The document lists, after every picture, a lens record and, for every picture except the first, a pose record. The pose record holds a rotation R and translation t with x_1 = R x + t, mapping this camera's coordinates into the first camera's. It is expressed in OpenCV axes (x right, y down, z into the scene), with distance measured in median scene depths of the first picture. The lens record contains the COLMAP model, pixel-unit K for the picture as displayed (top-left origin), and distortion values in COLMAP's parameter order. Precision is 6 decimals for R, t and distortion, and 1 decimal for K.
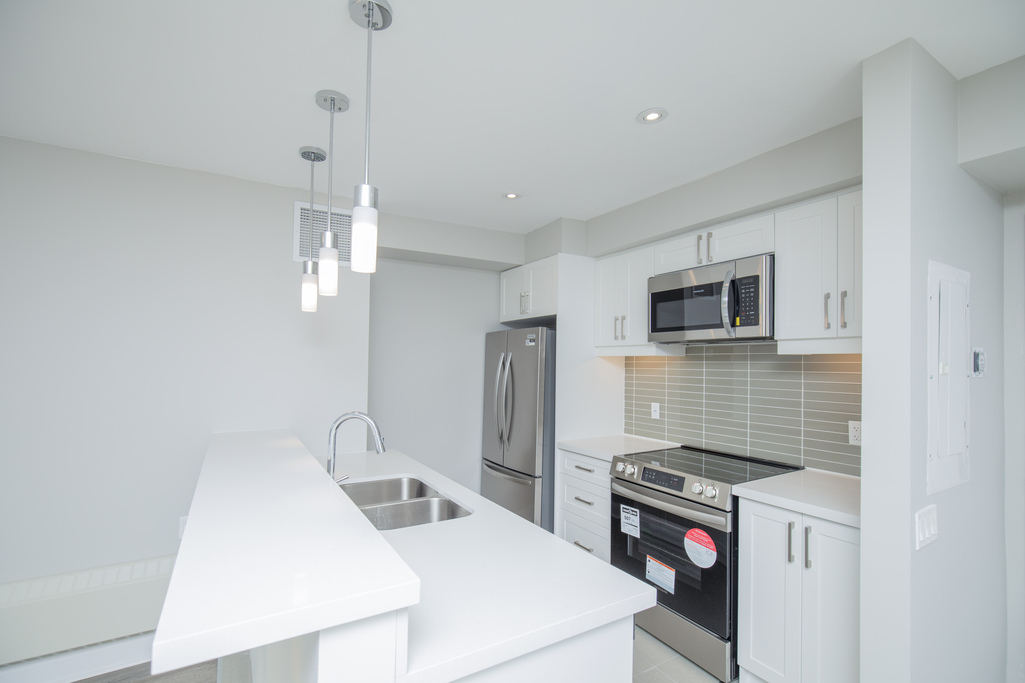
lens RADIAL K [[477.6, 0, 513.0], [0, 477.6, 366.0], [0, 0, 1]] dist [0.000555, 0.000090]
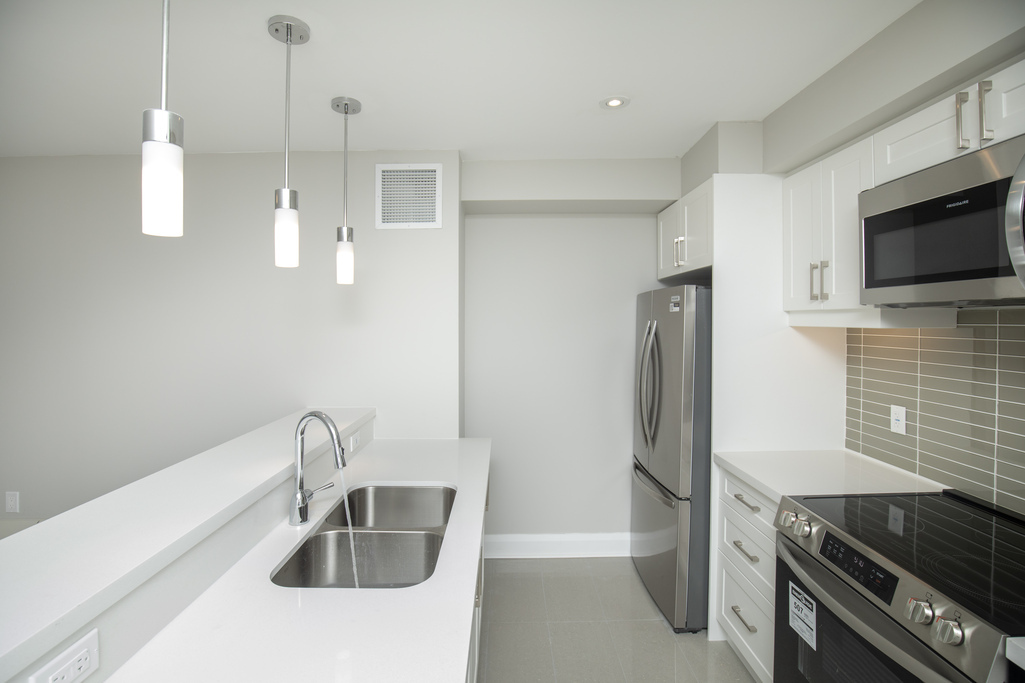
lens RADIAL K [[479.6, 0, 507.5], [0, 479.6, 329.0], [0, 0, 1]] dist [-0.017819, 0.000338]
pose [[0.853184, 0.003170, -0.521600, 0.198622], [0.003305, 0.999929, 0.011483, -0.026389], [0.521599, -0.011521, 0.853113, 0.265279]]
